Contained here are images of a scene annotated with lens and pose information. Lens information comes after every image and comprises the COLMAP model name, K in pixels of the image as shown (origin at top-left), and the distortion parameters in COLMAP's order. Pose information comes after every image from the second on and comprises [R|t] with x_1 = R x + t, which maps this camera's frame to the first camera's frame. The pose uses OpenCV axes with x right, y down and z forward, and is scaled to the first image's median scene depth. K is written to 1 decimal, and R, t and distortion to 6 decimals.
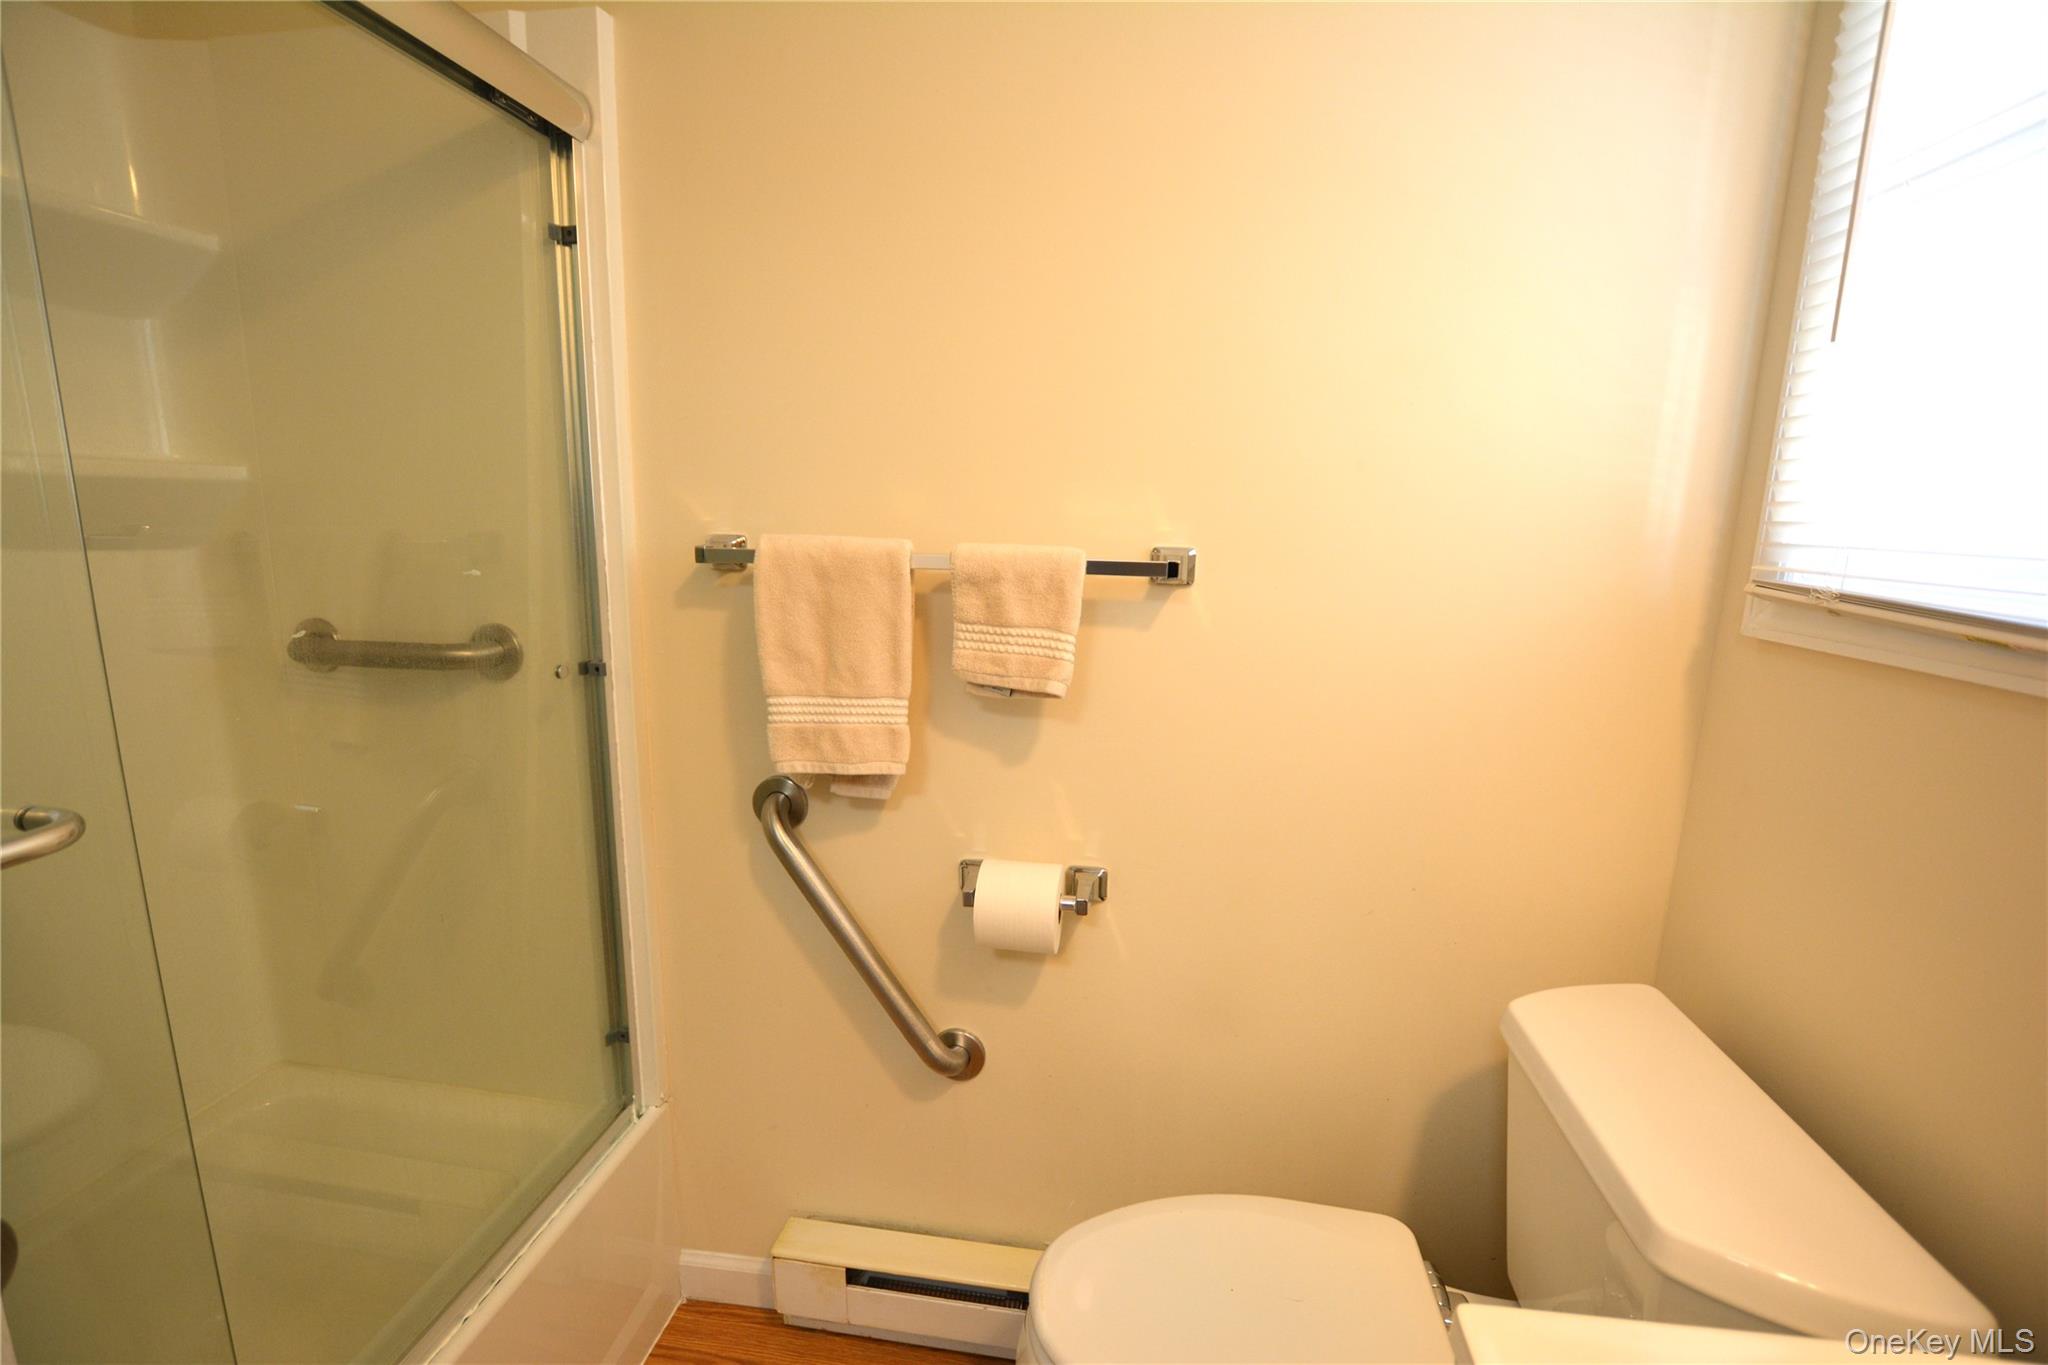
lens RADIAL K [[926.7, 0, 1031.0], [0, 926.7, 691.0], [0, 0, 1]] dist [-0.029245, 0.002919]
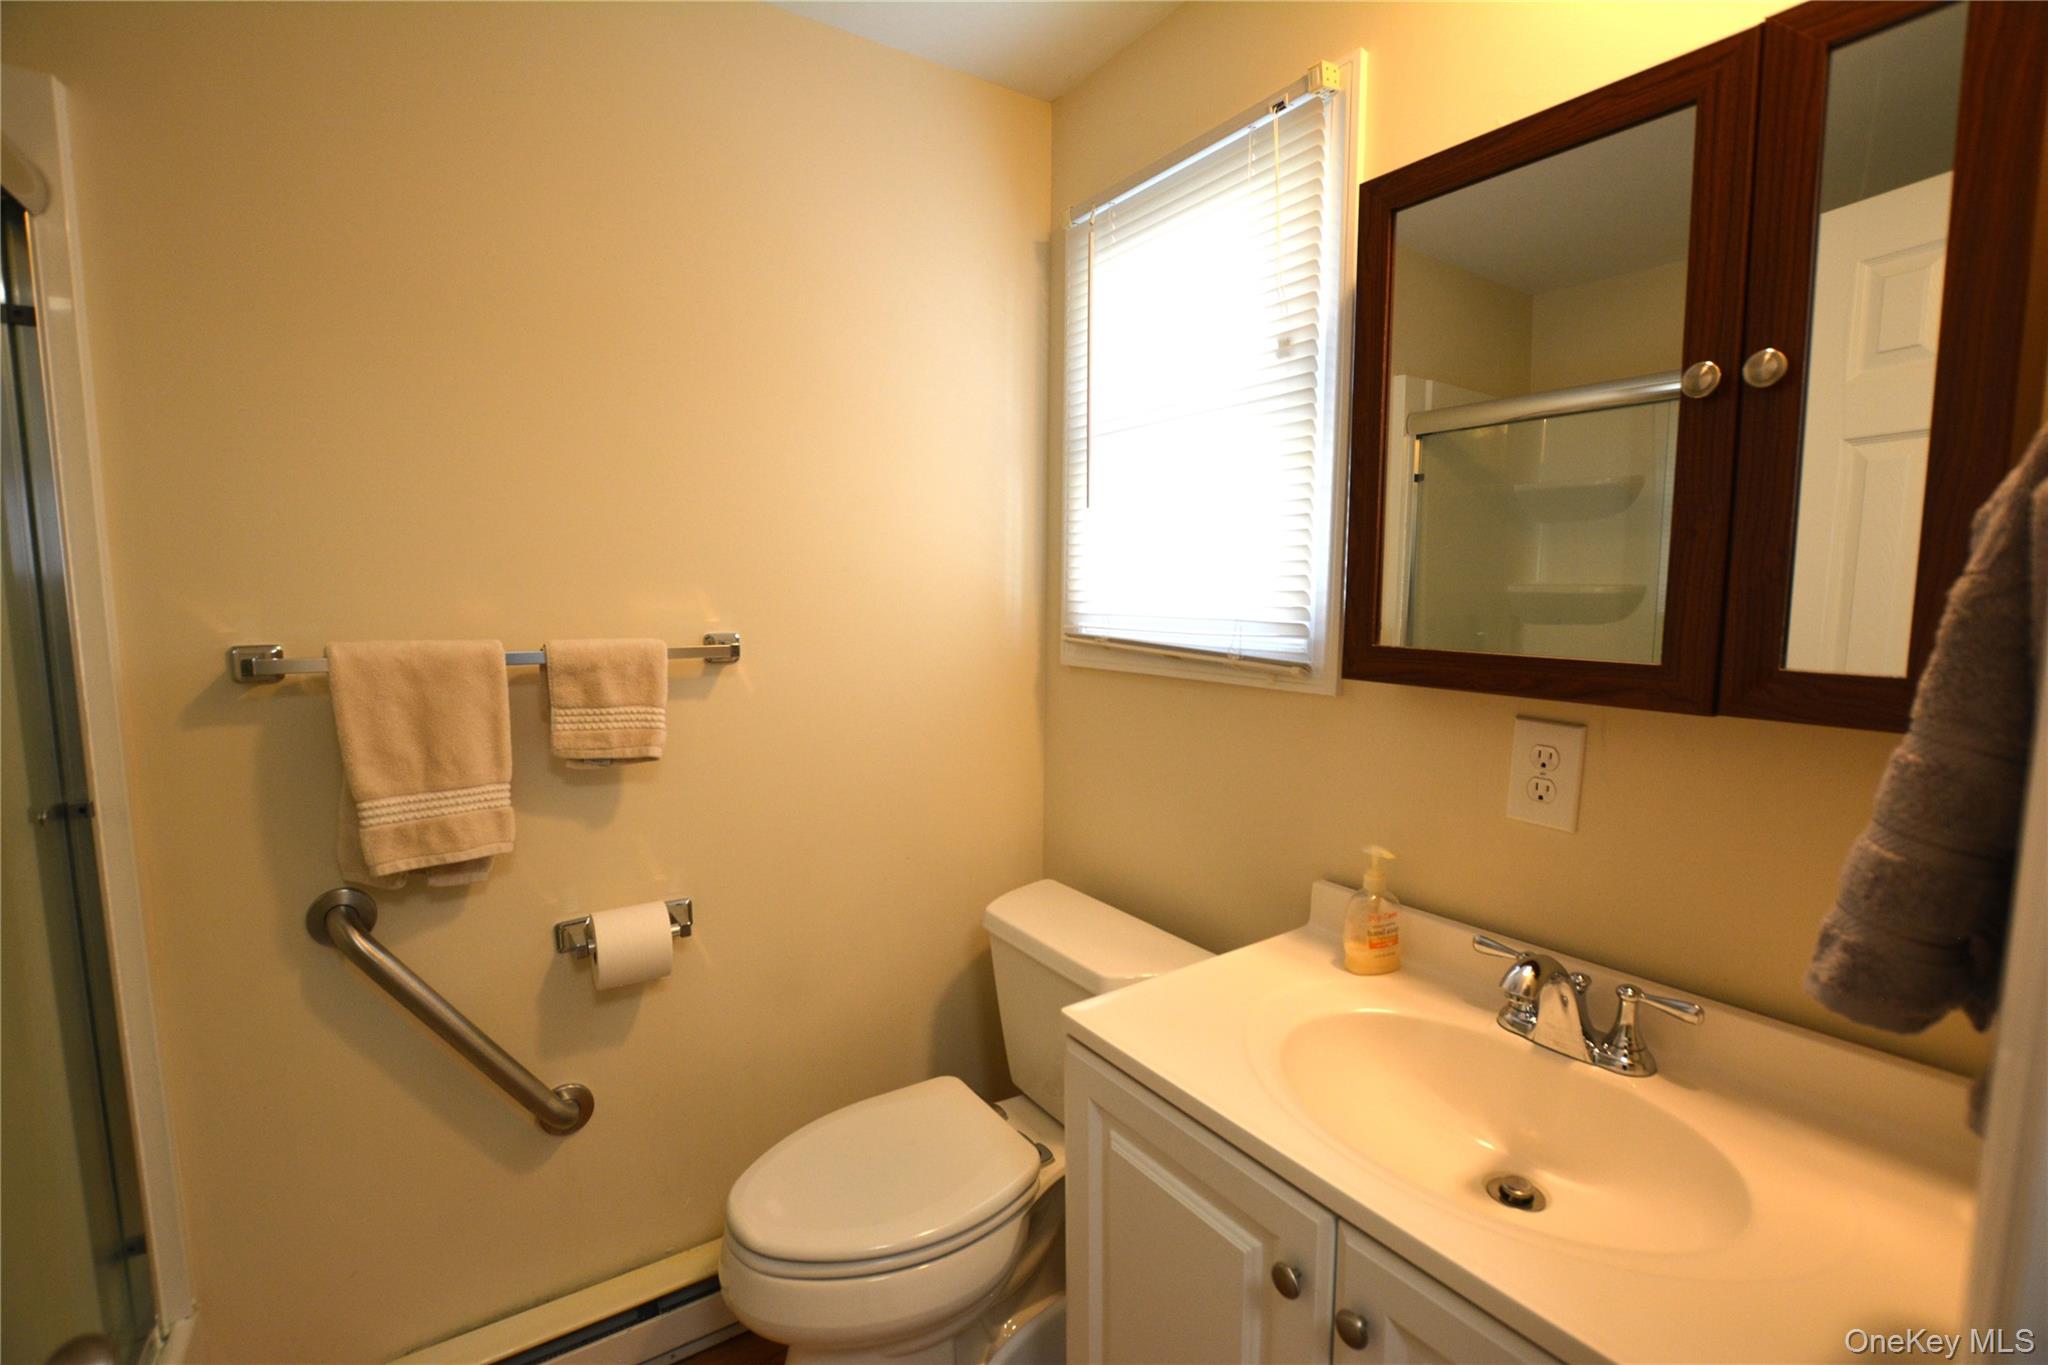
lens RADIAL K [[926.7, 0, 1039.5], [0, 926.7, 687.3], [0, 0, 1]] dist [-0.029245, 0.002919]
pose [[0.727002, -0.093414, 0.680251, -0.413642], [0.143648, 0.989472, -0.017644, 0.006386], [-0.671441, 0.110544, 0.732767, -0.239987]]
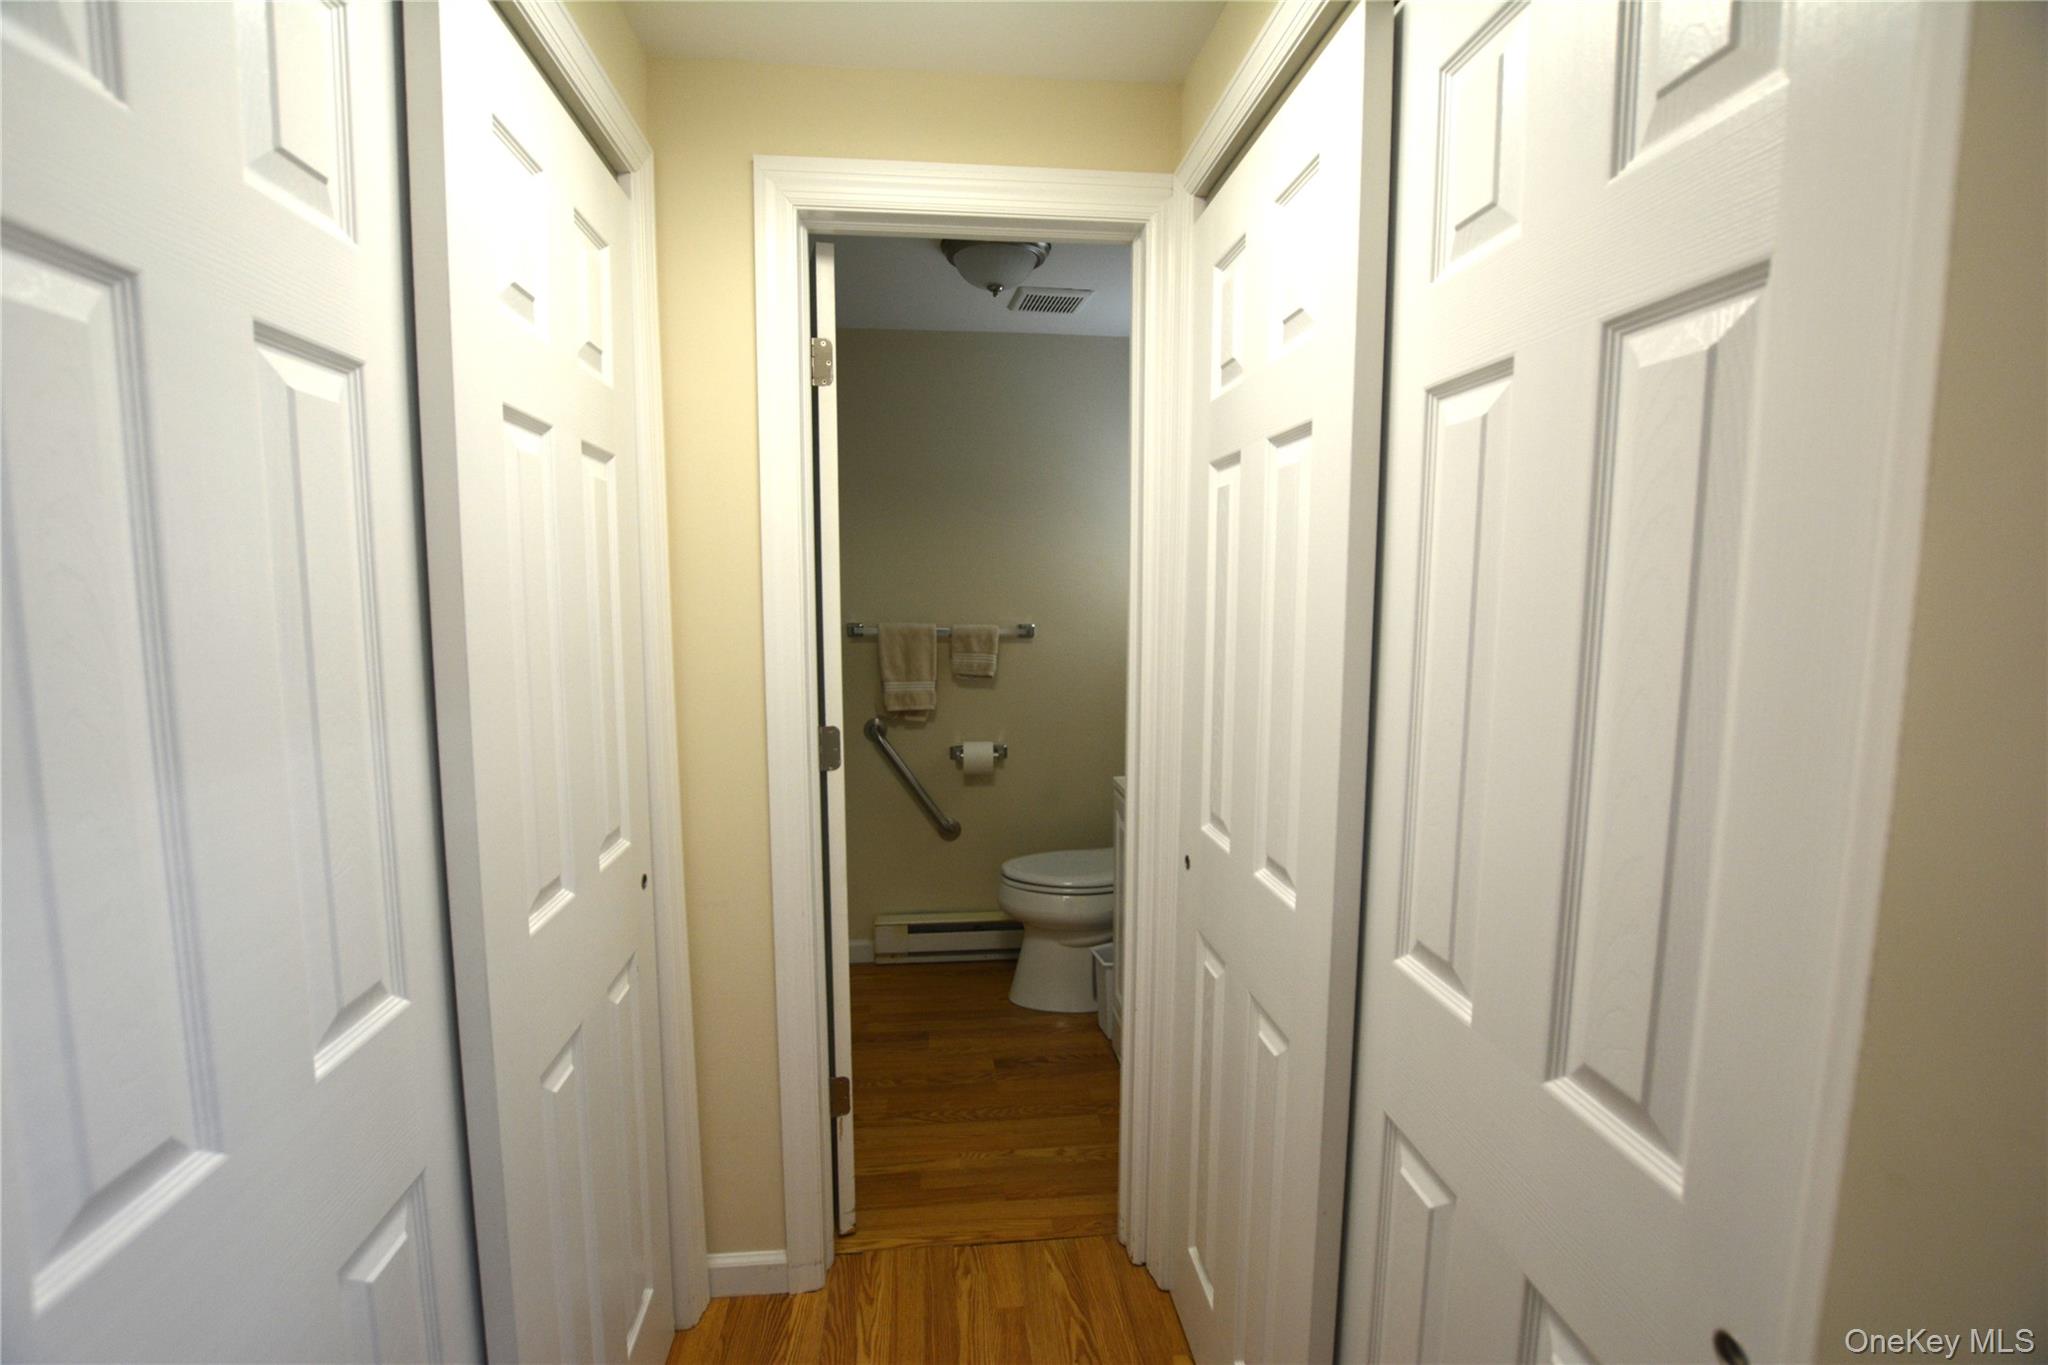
lens RADIAL K [[926.7, 0, 1016.5], [0, 926.7, 691.1], [0, 0, 1]] dist [-0.029245, 0.002919]
pose [[0.970601, -0.037966, 0.237682, -0.557941], [0.059344, 0.994744, -0.083441, 0.281584], [-0.233265, 0.095093, 0.967752, -1.710083]]
